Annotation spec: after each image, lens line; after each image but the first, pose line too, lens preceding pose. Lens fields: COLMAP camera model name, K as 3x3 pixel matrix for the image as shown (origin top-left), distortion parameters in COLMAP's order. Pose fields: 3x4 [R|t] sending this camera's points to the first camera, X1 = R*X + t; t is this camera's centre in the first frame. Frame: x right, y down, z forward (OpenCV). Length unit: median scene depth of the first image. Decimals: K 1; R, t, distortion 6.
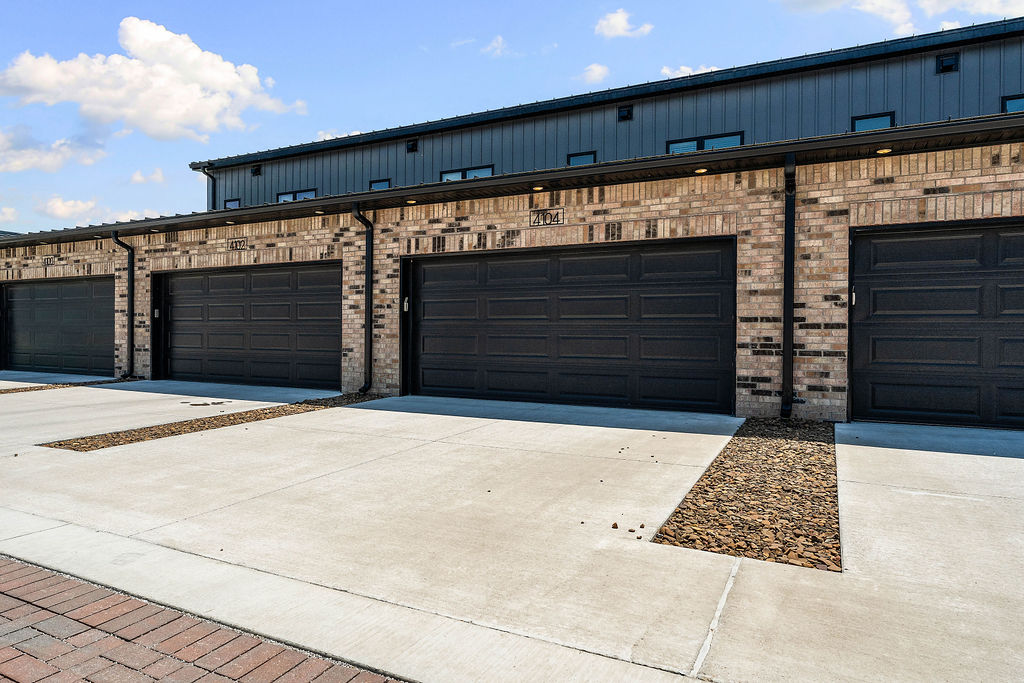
lens RADIAL K [[602.6, 0, 508.6], [0, 602.6, 339.6], [0, 0, 1]] dist [-0.002515, 0.000188]
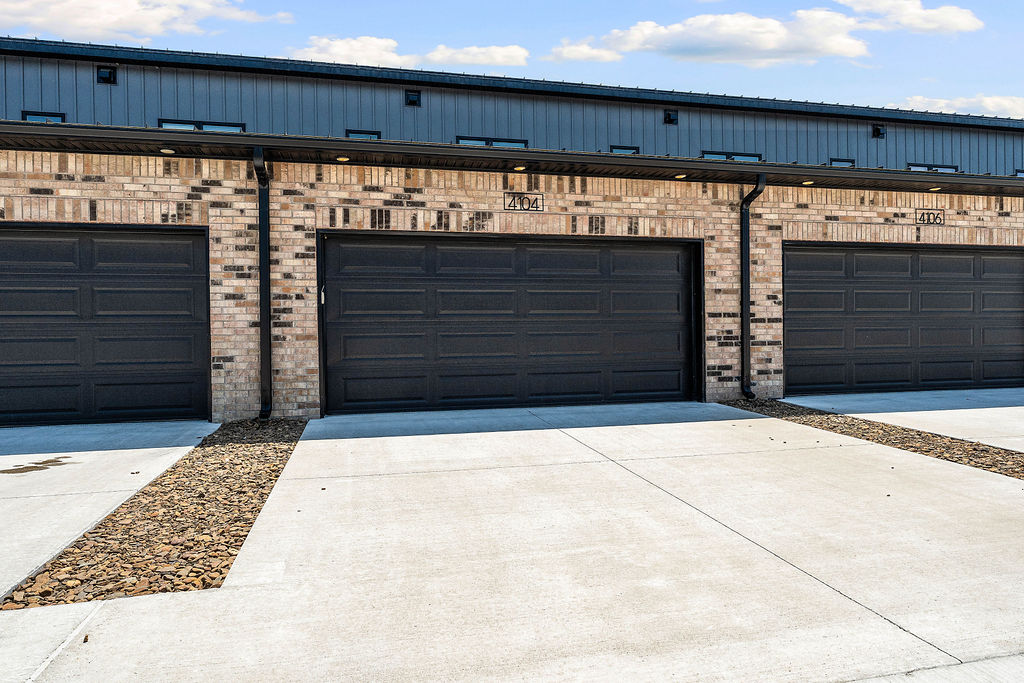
lens RADIAL K [[602.6, 0, 510.9], [0, 602.6, 340.0], [0, 0, 1]] dist [-0.002515, 0.000188]
pose [[0.782767, -0.023705, 0.621863, -0.520568], [0.021436, 0.999708, 0.011125, -0.006393], [-0.621945, 0.004622, 0.783047, 0.307135]]
